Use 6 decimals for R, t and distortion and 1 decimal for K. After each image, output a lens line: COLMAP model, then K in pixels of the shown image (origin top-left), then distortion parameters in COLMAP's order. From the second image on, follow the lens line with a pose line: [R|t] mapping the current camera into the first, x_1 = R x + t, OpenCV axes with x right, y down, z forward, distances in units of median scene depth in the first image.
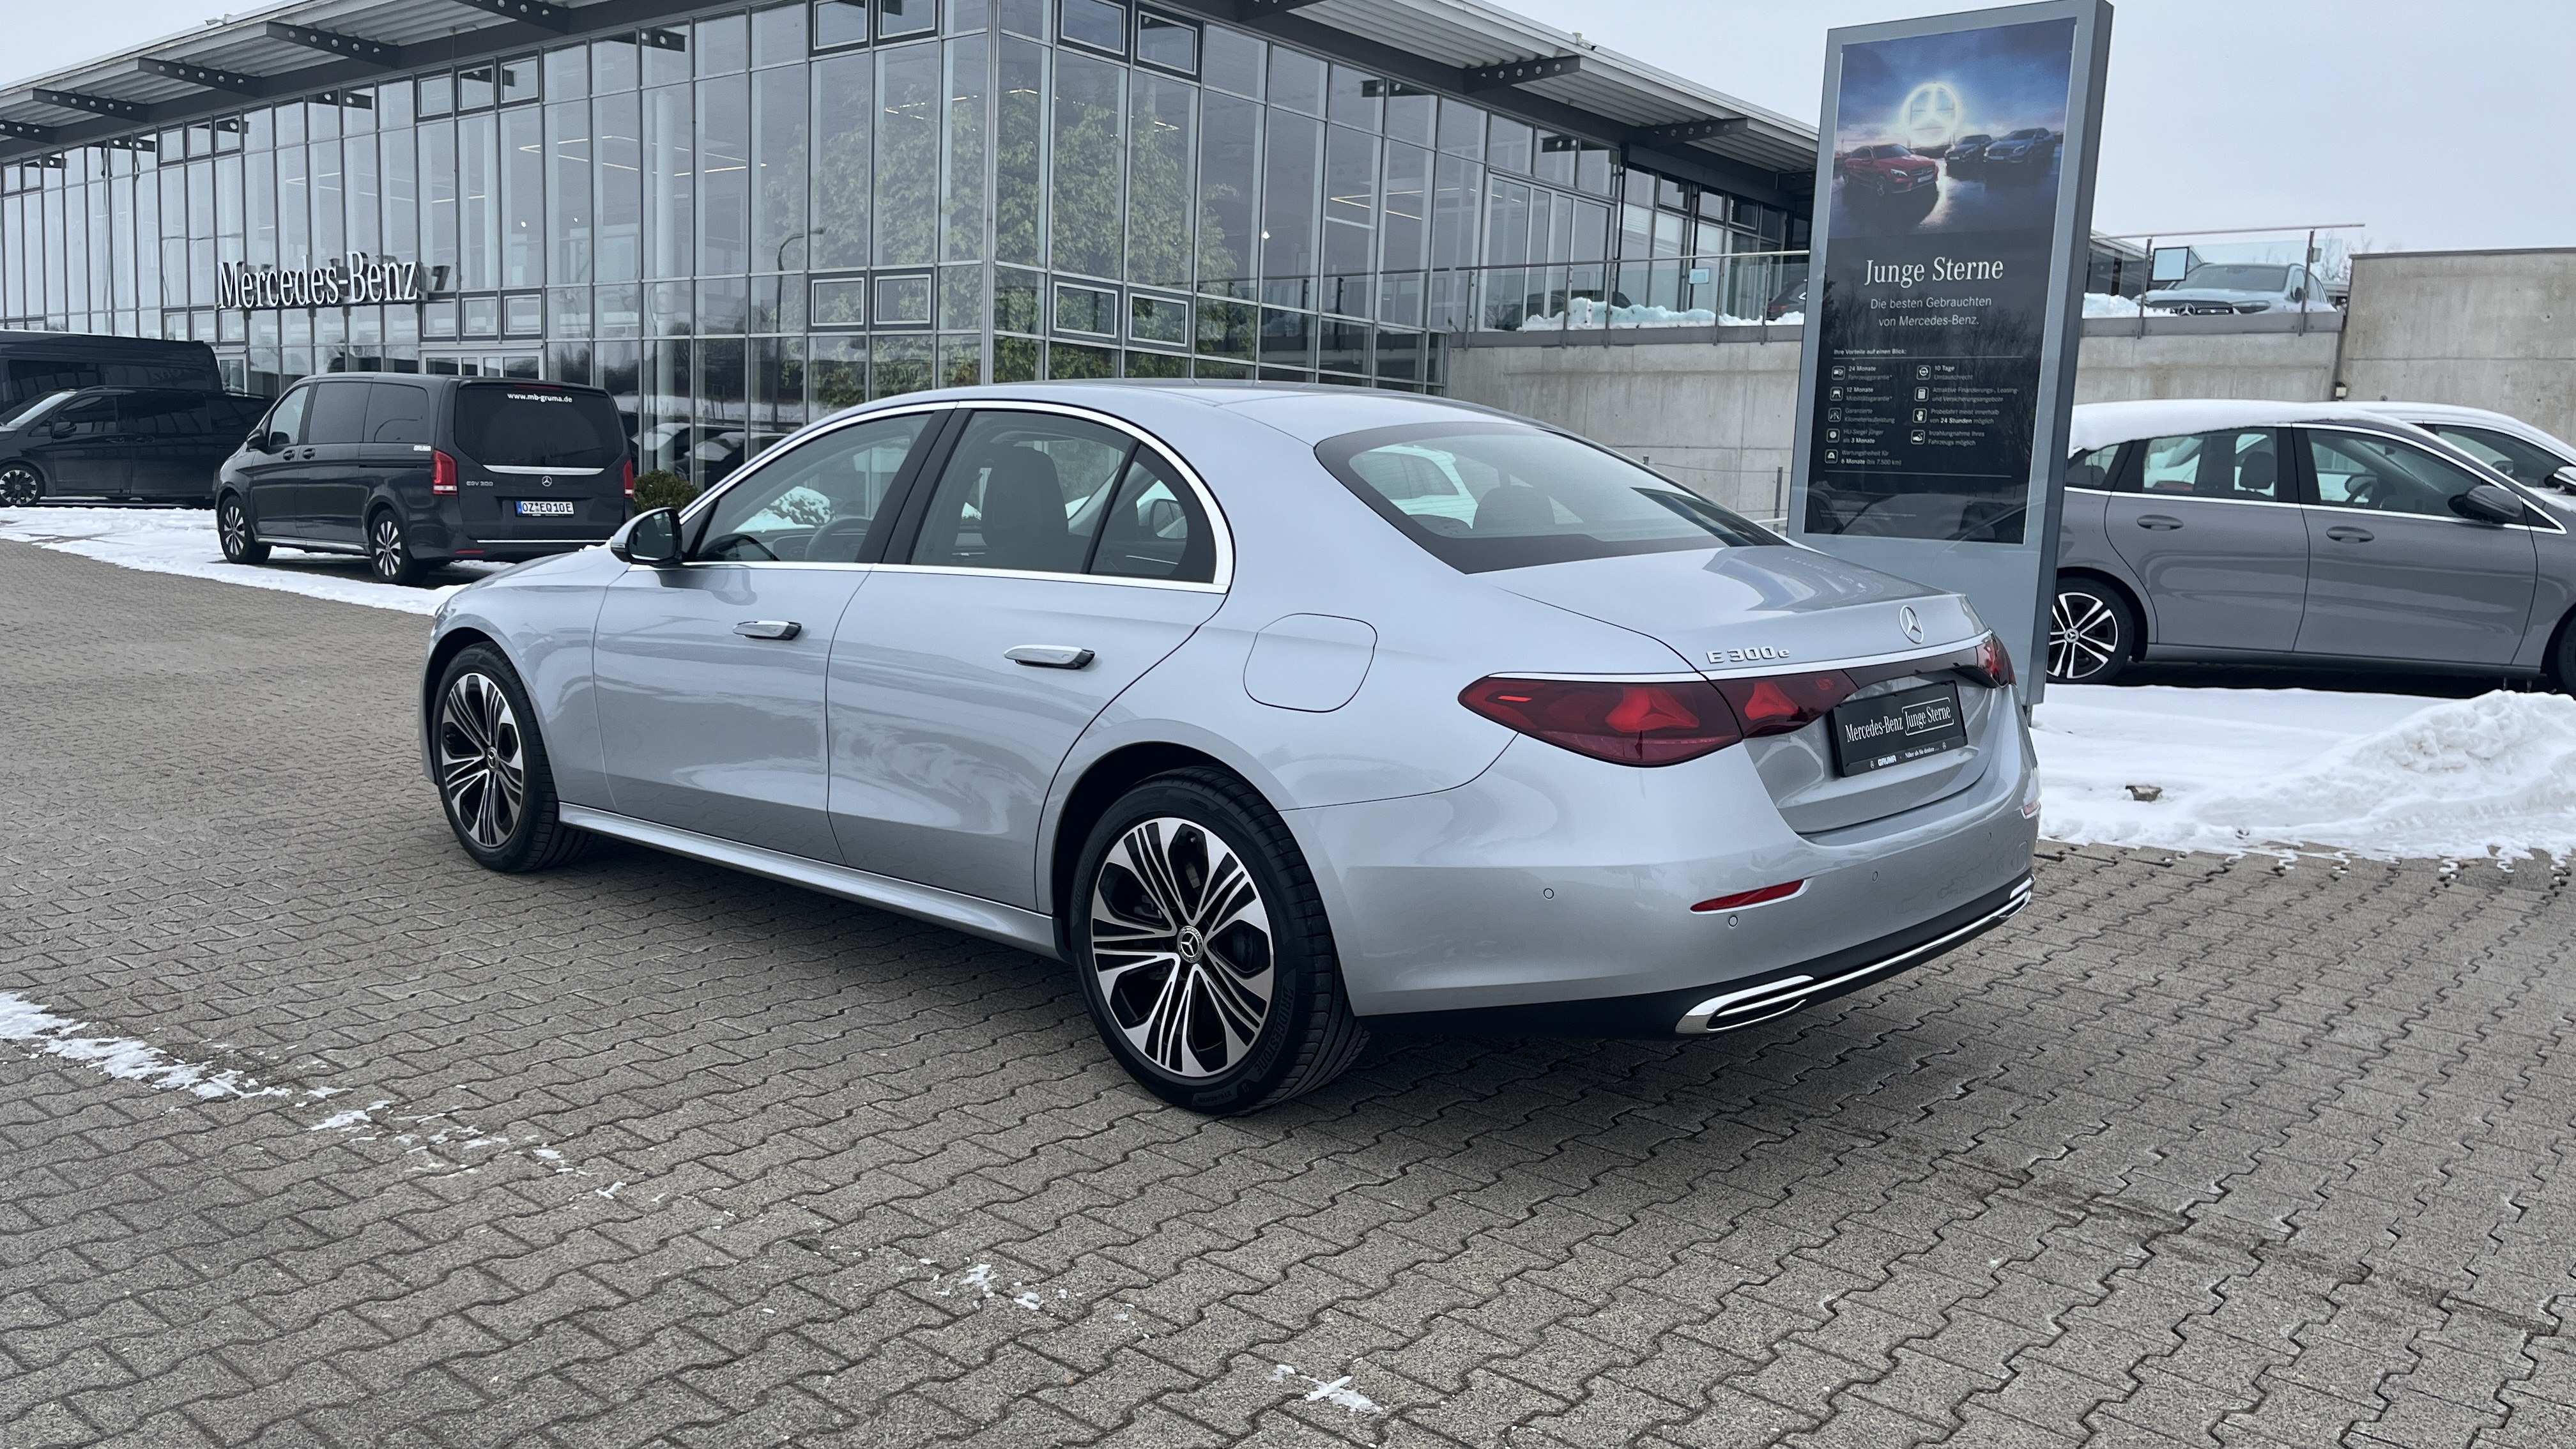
lens RADIAL K [[1942.3, 0, 1288.0], [0, 1942.3, 724.5], [0, 0, 1]] dist [0.055196, -0.052852]
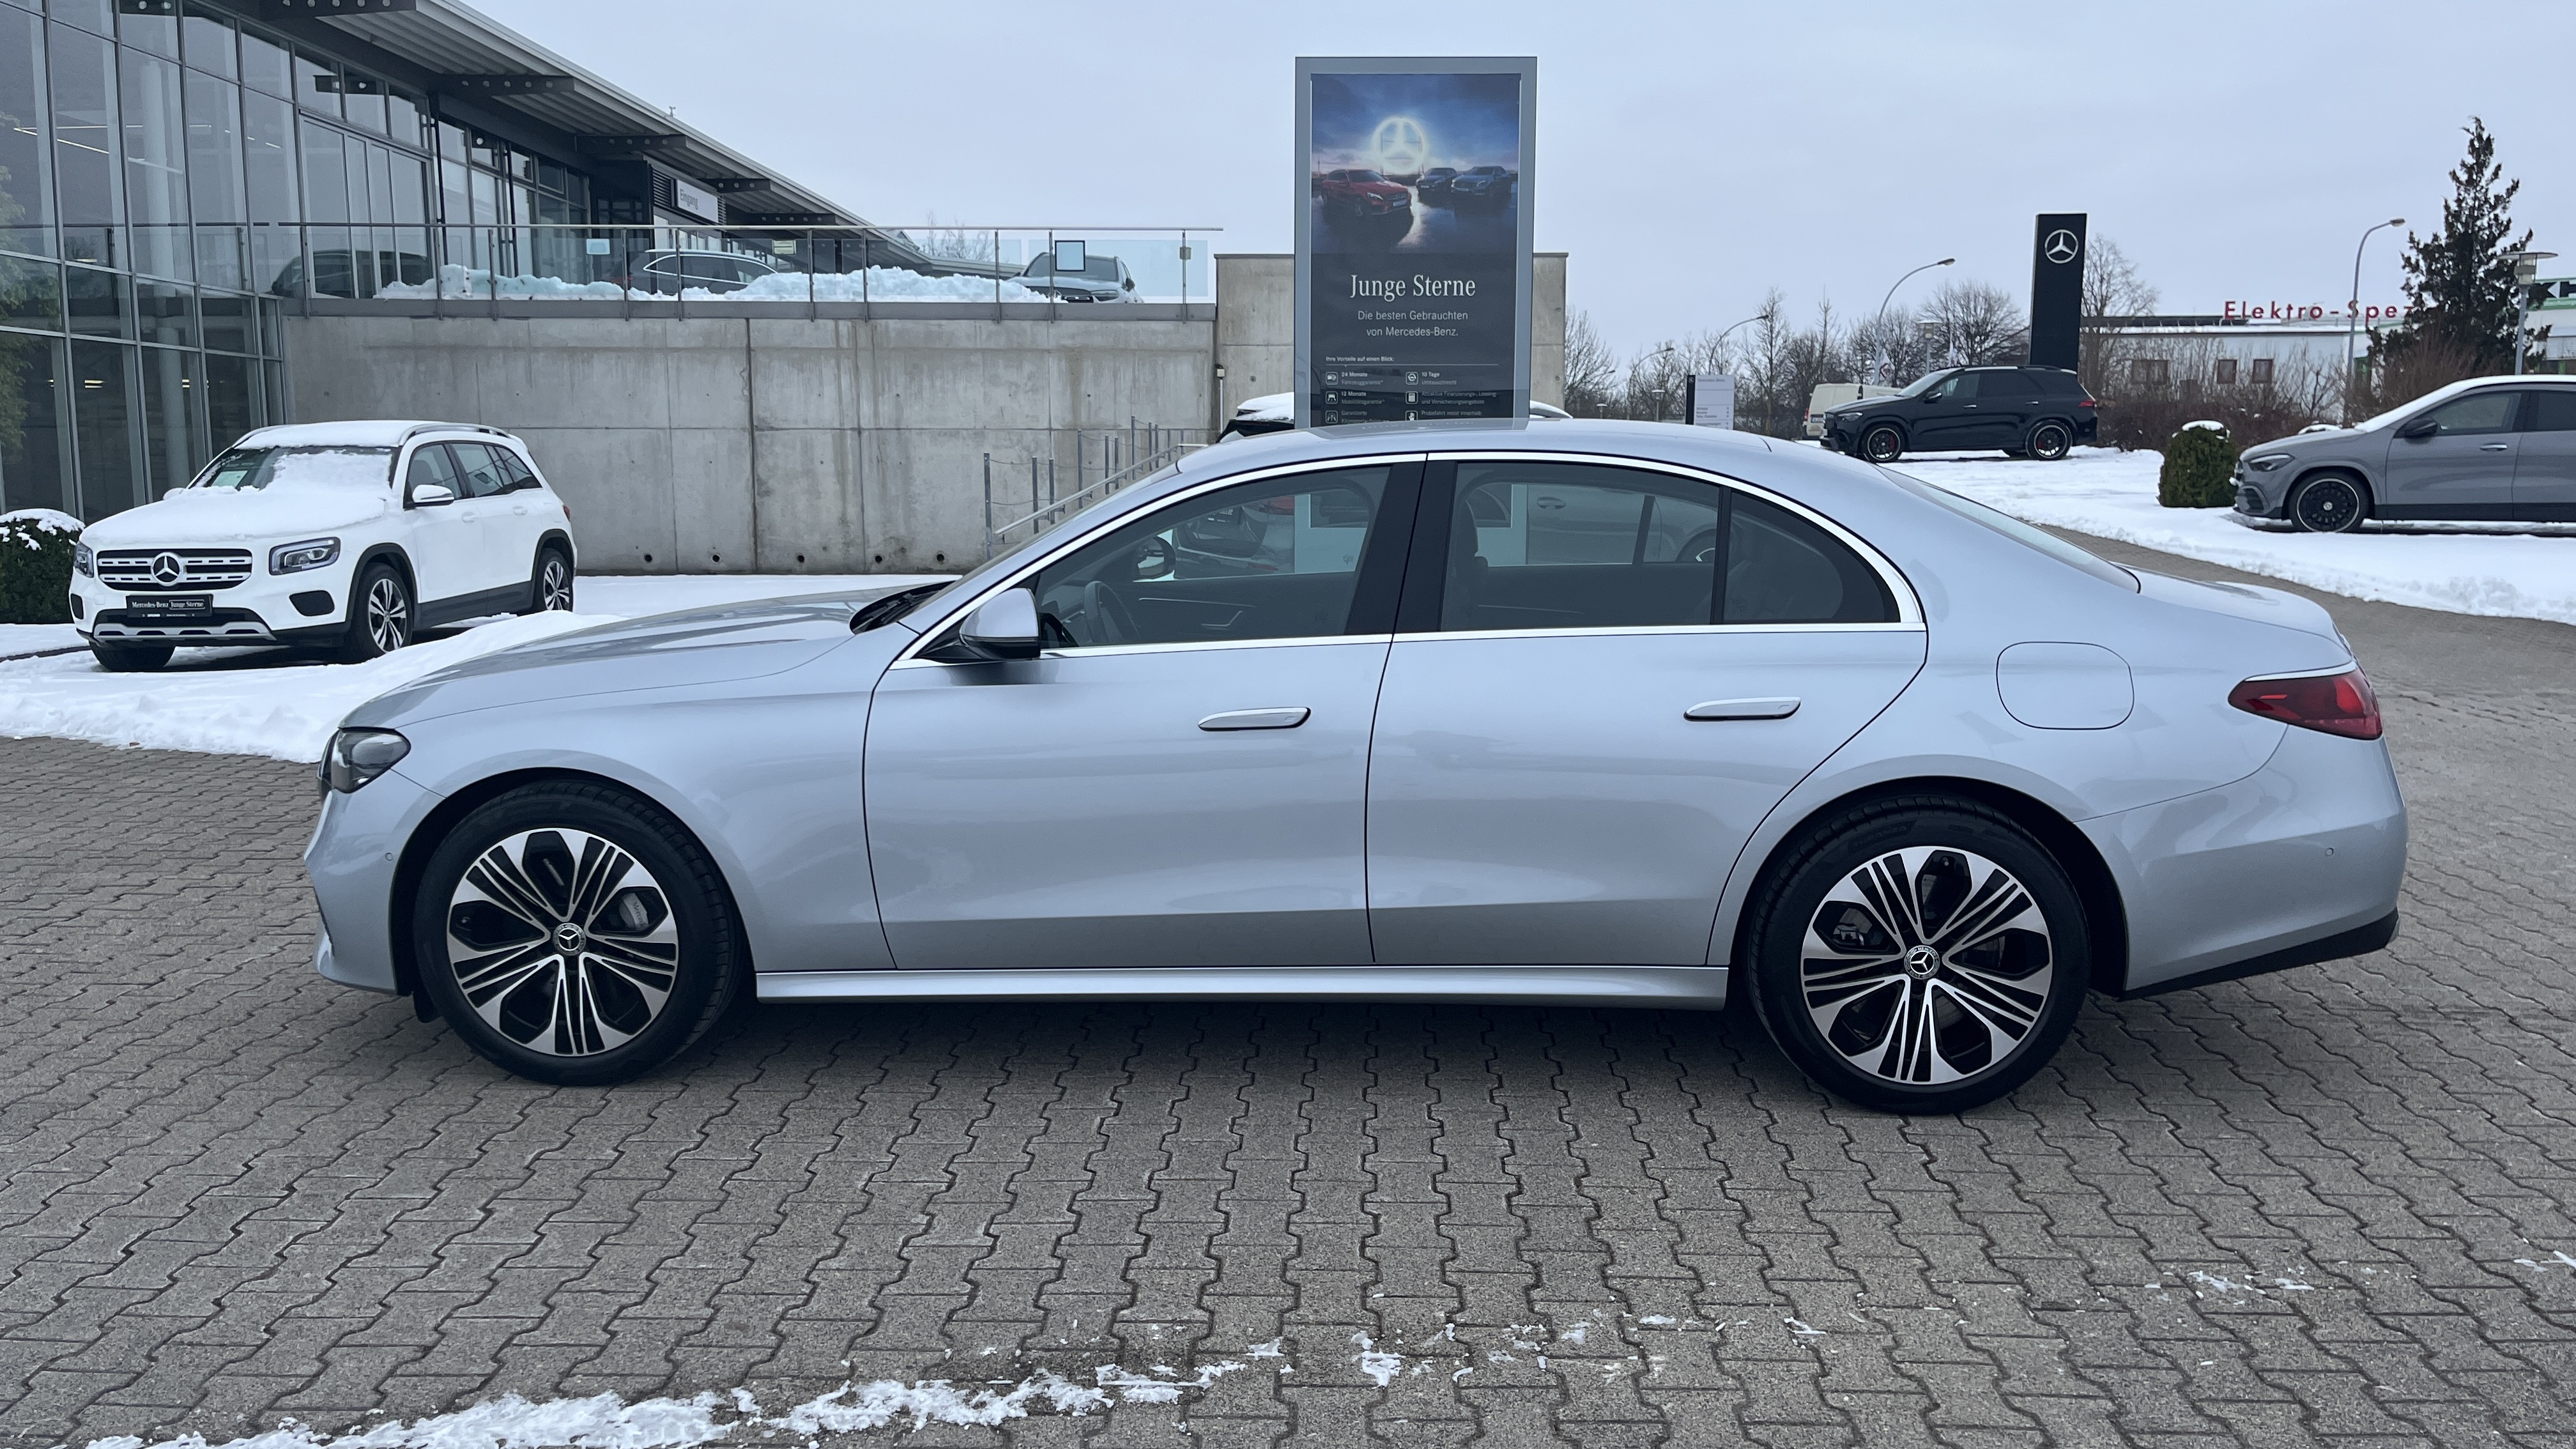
lens RADIAL K [[1939.1, 0, 1292.1], [0, 1939.1, 740.3], [0, 0, 1]] dist [0.056396, -0.054576]
pose [[0.780937, -0.123754, 0.612228, -0.865005], [0.108046, 0.992165, 0.062733, -0.100946], [-0.615194, 0.017158, 0.788189, 0.330705]]
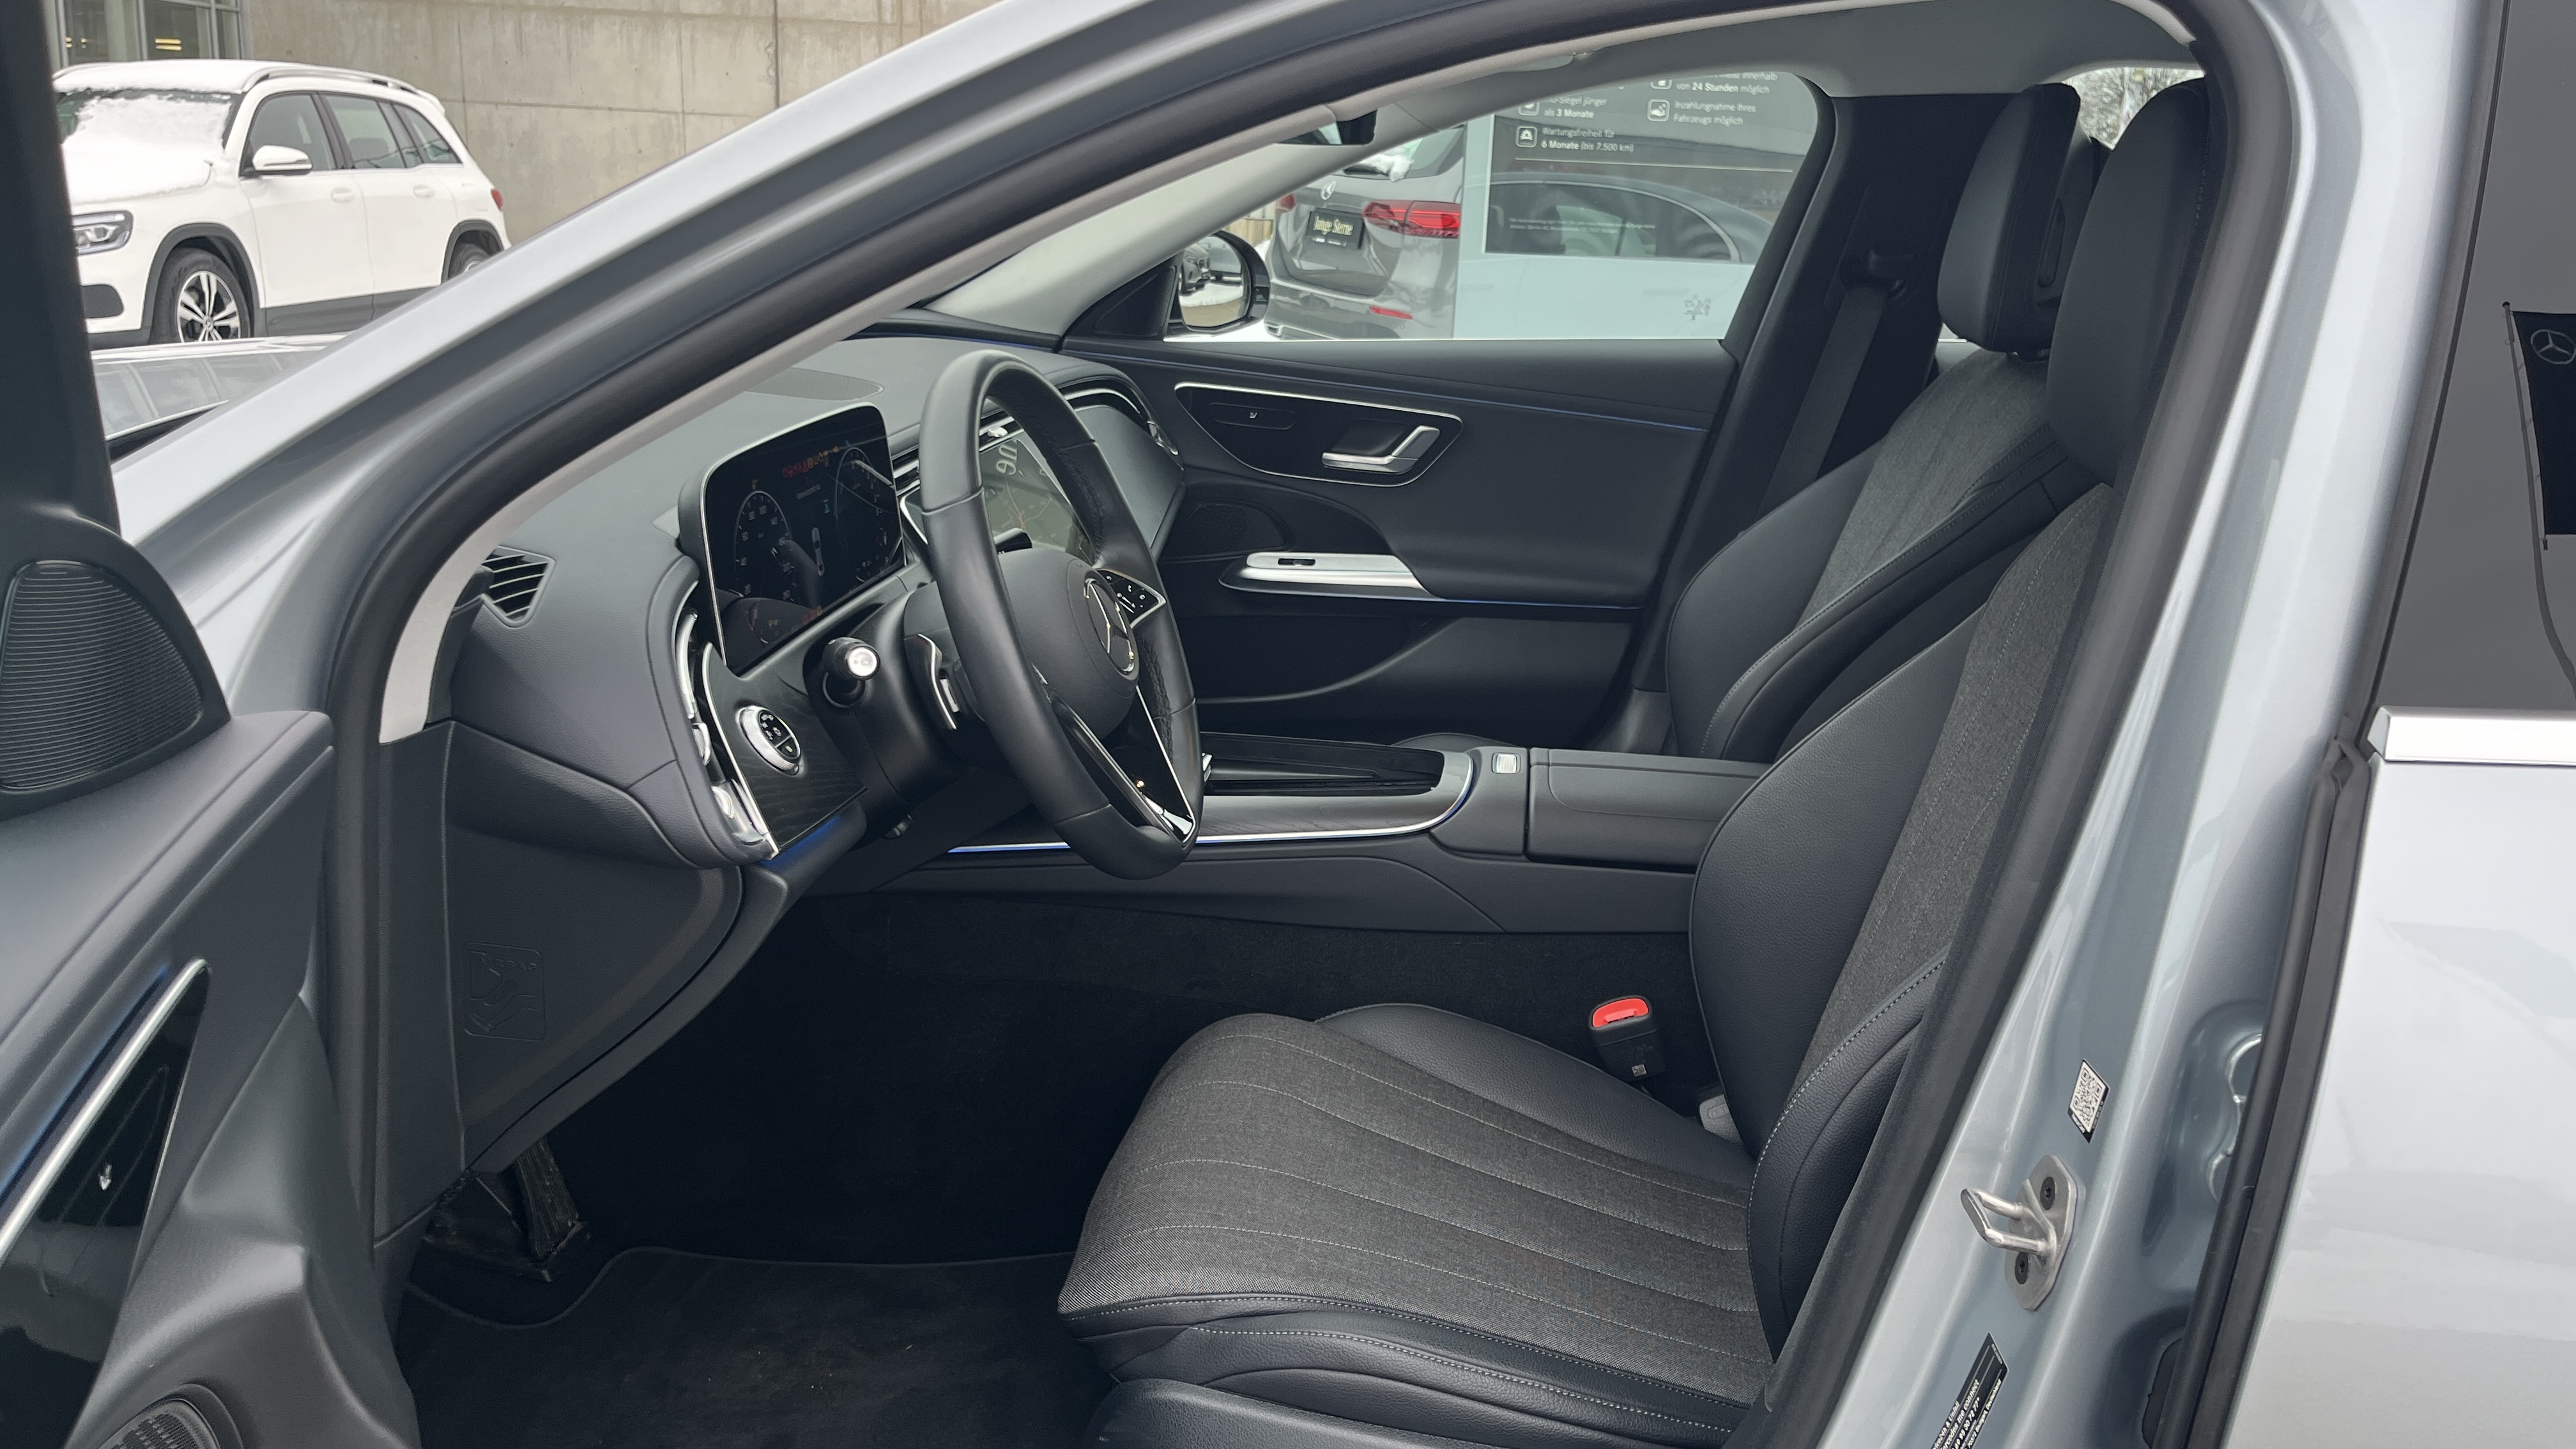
lens RADIAL K [[1927.4, 0, 1326.3], [0, 1927.4, 730.7], [0, 0, 1]] dist [0.077493, -0.083801]
pose [[0.800992, -0.160227, 0.576836, -0.427207], [0.063527, 0.980828, 0.184230, -0.126462], [-0.595295, -0.110922, 0.795814, 0.959494]]
